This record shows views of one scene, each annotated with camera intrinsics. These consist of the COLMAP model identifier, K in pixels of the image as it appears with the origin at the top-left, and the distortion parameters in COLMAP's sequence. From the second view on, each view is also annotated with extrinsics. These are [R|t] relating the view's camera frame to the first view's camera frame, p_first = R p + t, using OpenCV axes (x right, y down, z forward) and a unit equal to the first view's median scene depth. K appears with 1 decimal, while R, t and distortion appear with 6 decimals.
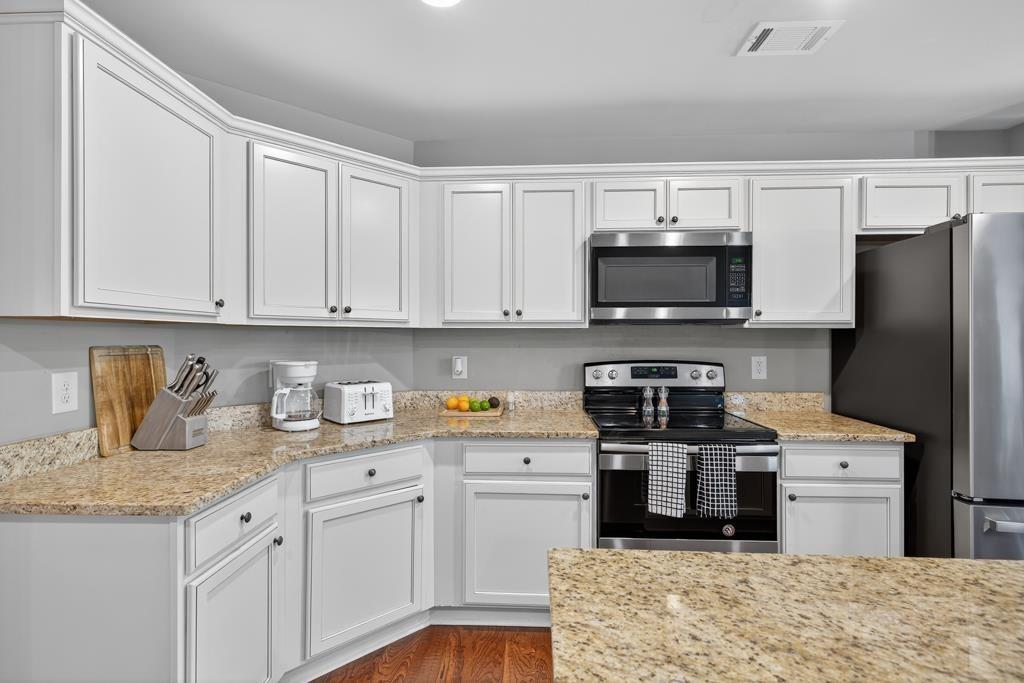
lens RADIAL K [[433.0, 0, 512.0], [0, 433.0, 341.5], [0, 0, 1]] dist [-0.047838, -0.000150]
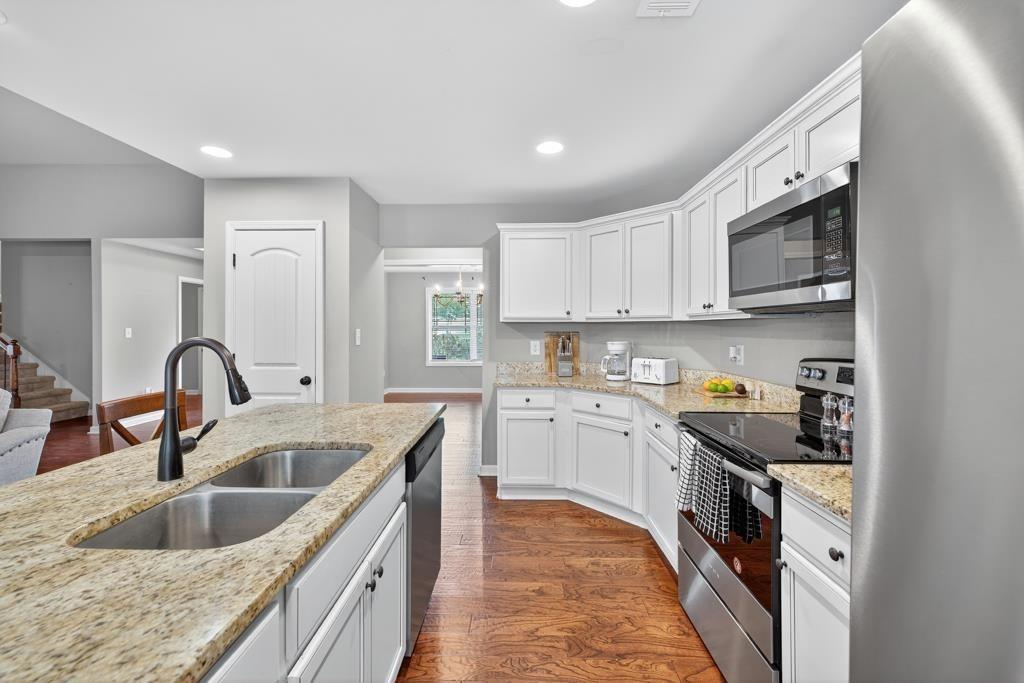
lens RADIAL K [[422.3, 0, 514.6], [0, 422.3, 334.9], [0, 0, 1]] dist [-0.001887, -0.000449]
pose [[0.044577, 0.016808, -0.998865, 1.163551], [-0.007555, 0.999836, 0.016487, -0.006229], [0.998977, 0.006811, 0.044697, 0.471574]]
